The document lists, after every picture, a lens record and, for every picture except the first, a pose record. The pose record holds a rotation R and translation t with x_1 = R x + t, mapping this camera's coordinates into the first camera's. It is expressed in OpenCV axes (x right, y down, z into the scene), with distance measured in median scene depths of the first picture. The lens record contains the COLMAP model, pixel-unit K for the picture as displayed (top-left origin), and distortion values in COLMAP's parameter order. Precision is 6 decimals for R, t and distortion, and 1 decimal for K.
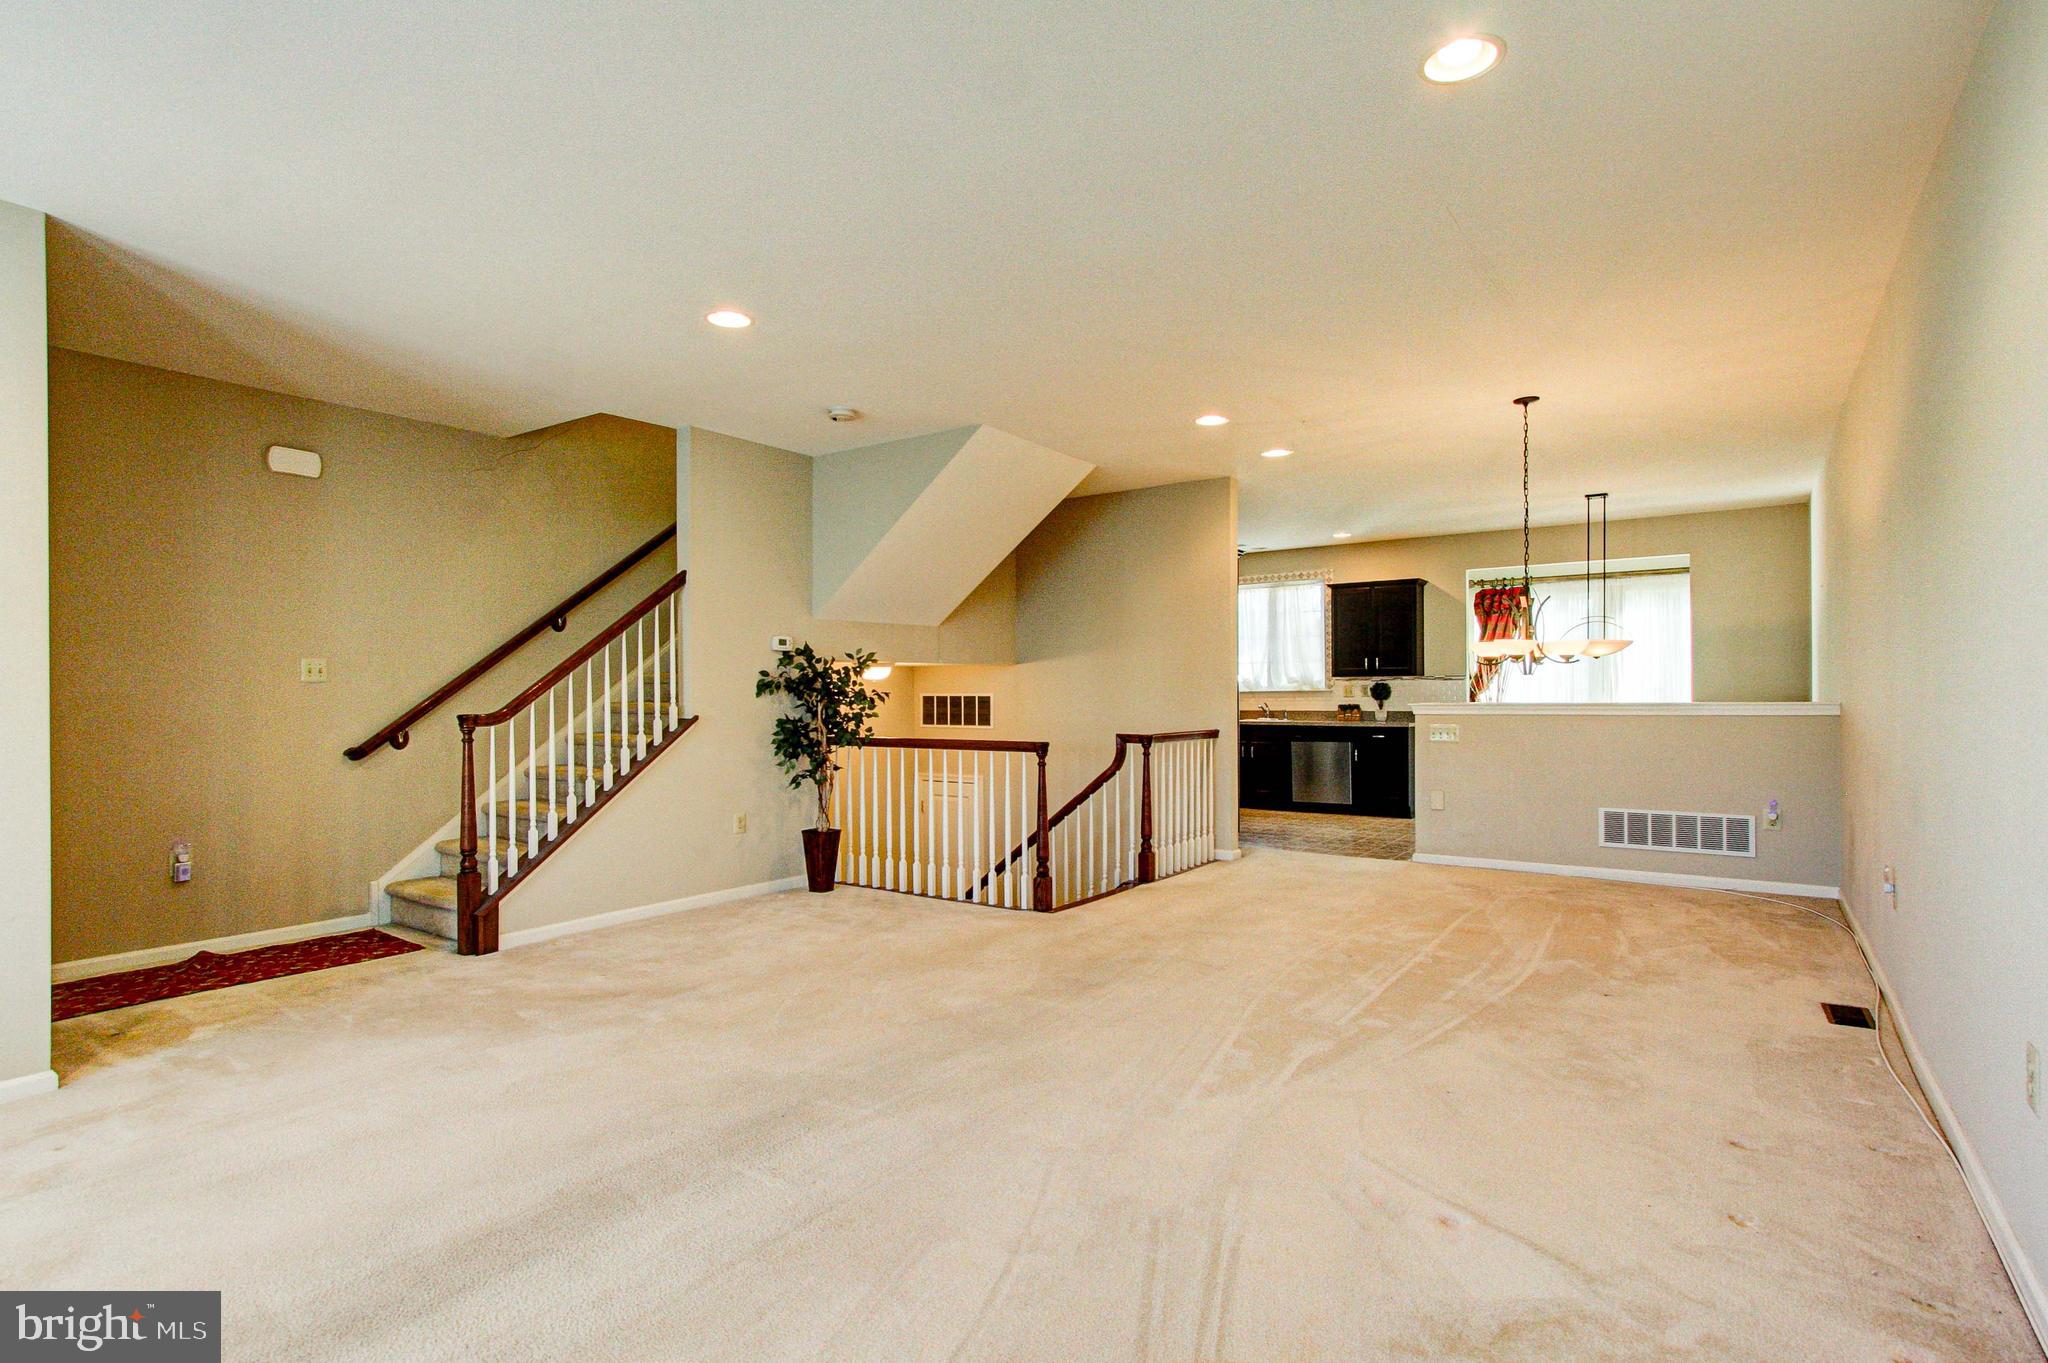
lens RADIAL K [[999.4, 0, 1019.5], [0, 999.4, 691.7], [0, 0, 1]] dist [0.000052, 0.000001]
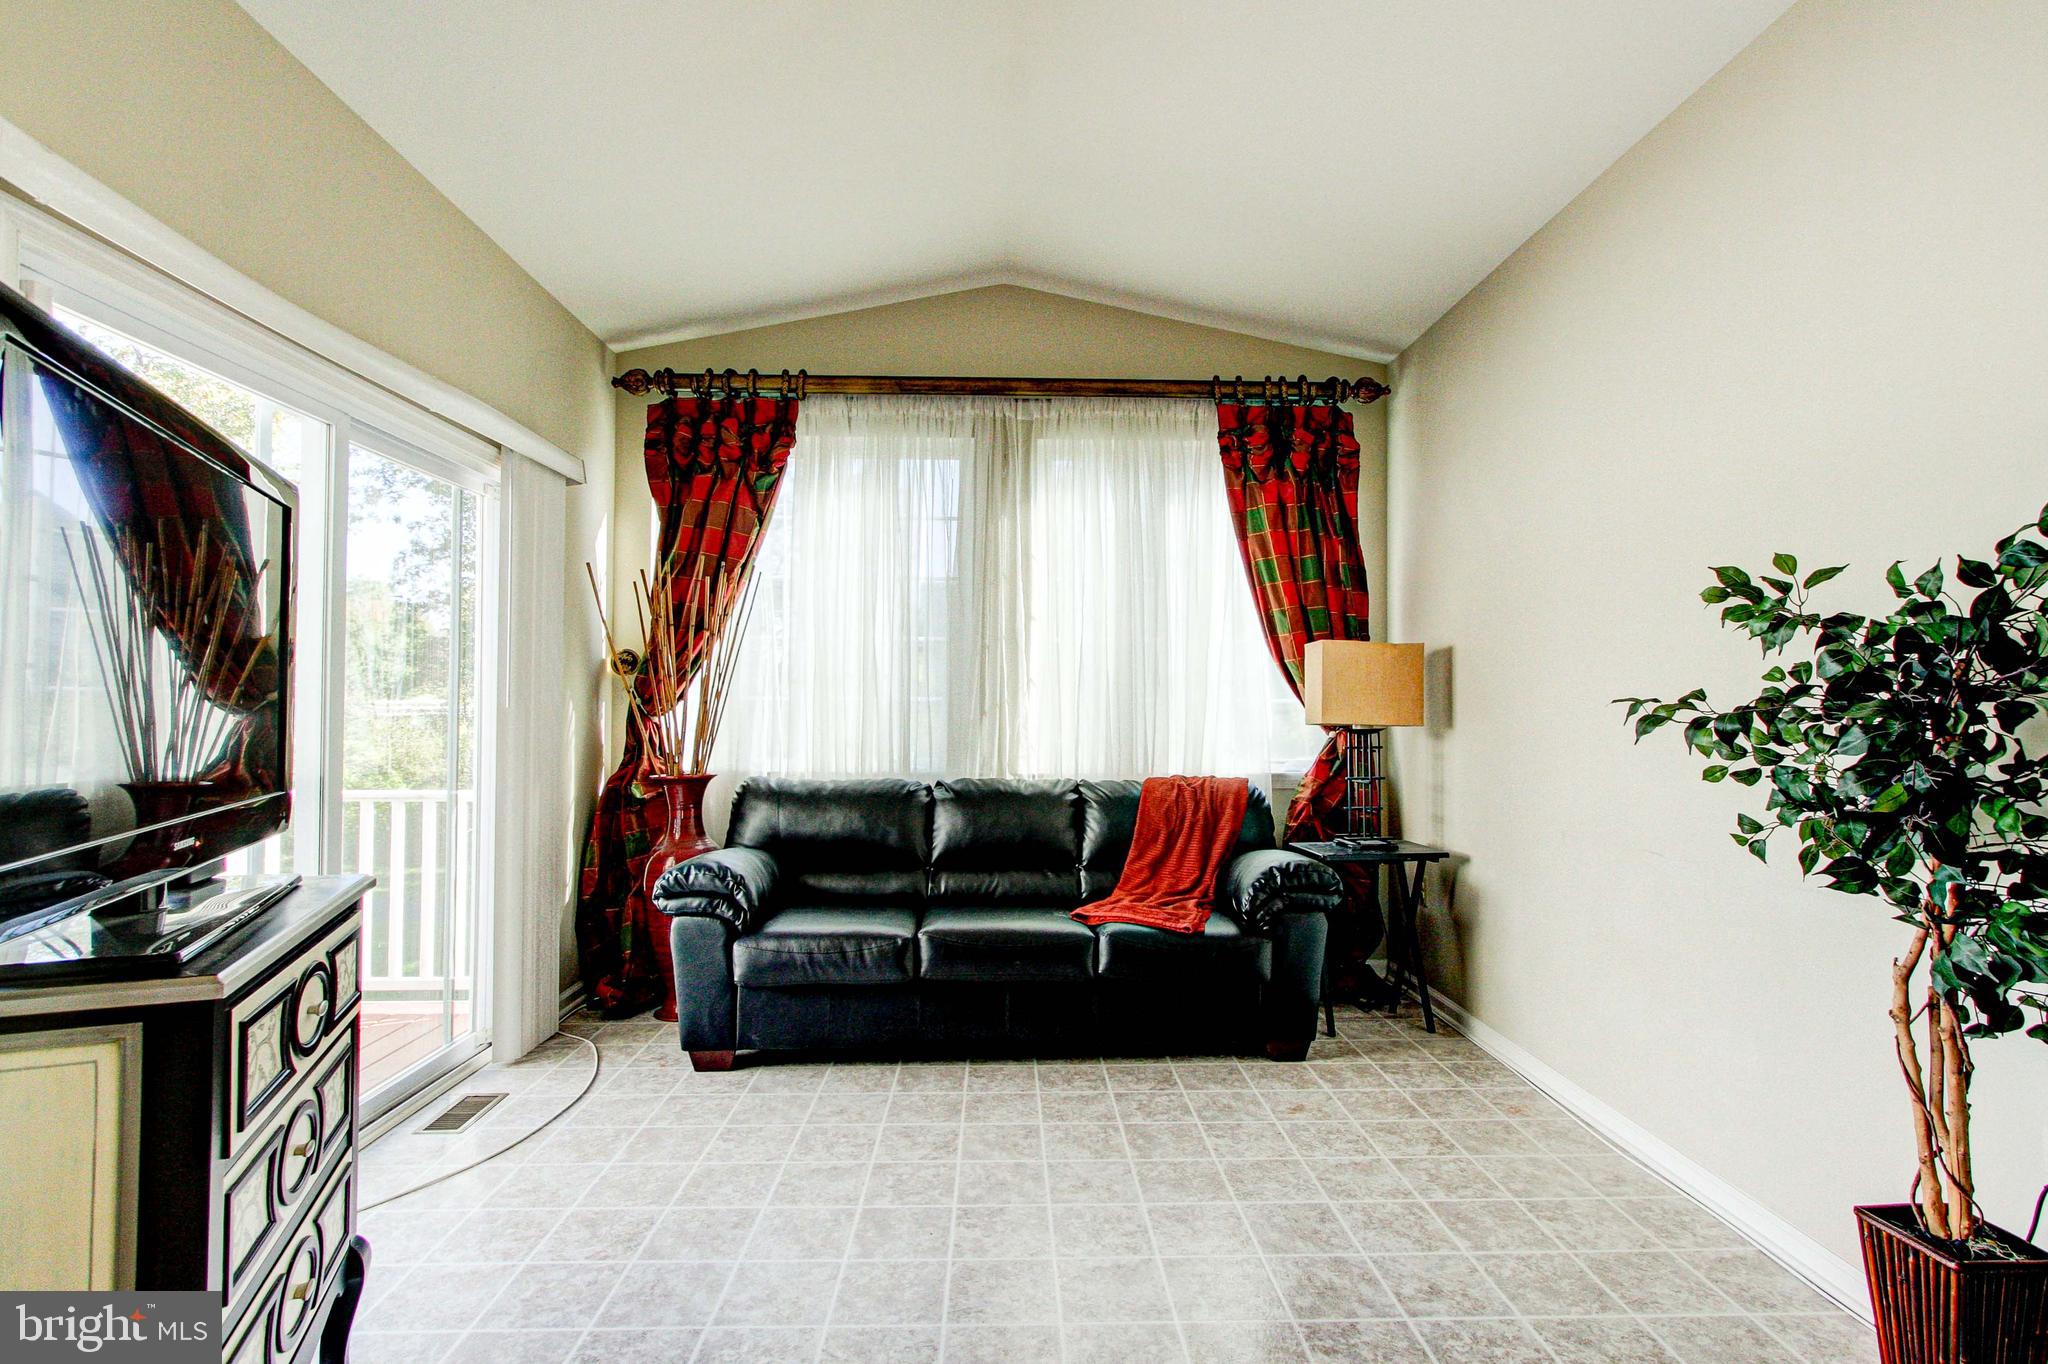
lens RADIAL K [[988.2, 0, 1020.9], [0, 988.2, 687.9], [0, 0, 1]] dist [-0.000874, -0.001275]
pose [[0.799023, 0.024020, 0.600820, 0.757644], [-0.013079, 0.999660, -0.022571, -0.000853], [-0.601158, 0.010177, 0.799066, 1.402203]]
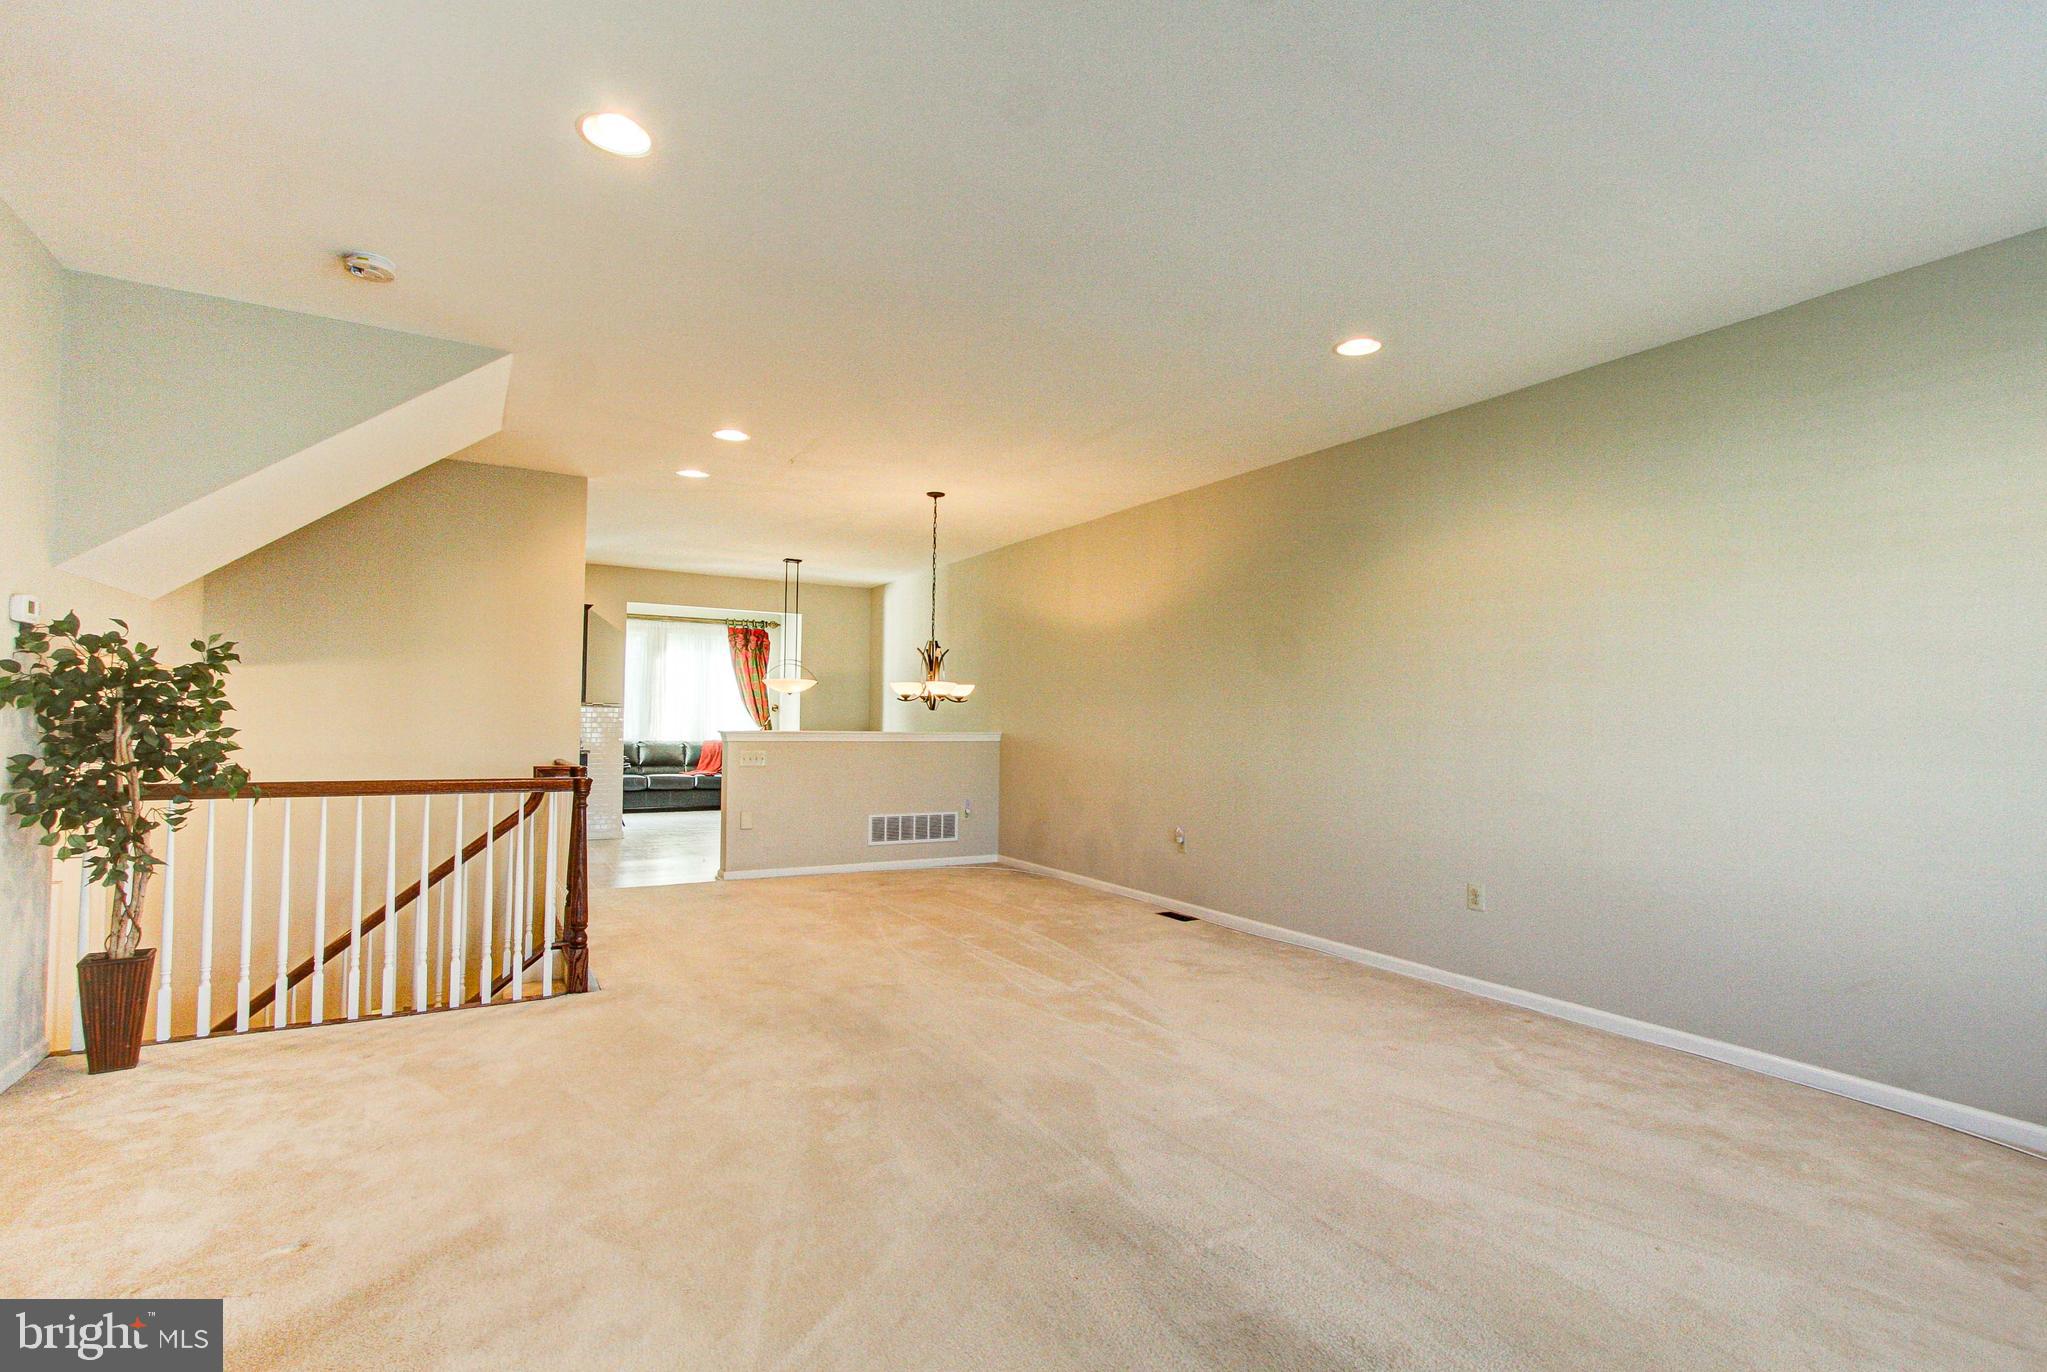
lens RADIAL K [[984.0, 0, 1015.9], [0, 984.0, 693.2], [0, 0, 1]] dist [-0.002537, 0.000116]
pose [[0.417730, 0.041080, 0.907642, -0.489749], [-0.018387, 0.999155, -0.036759, 0.004934], [-0.908385, -0.001333, 0.418132, 0.323667]]
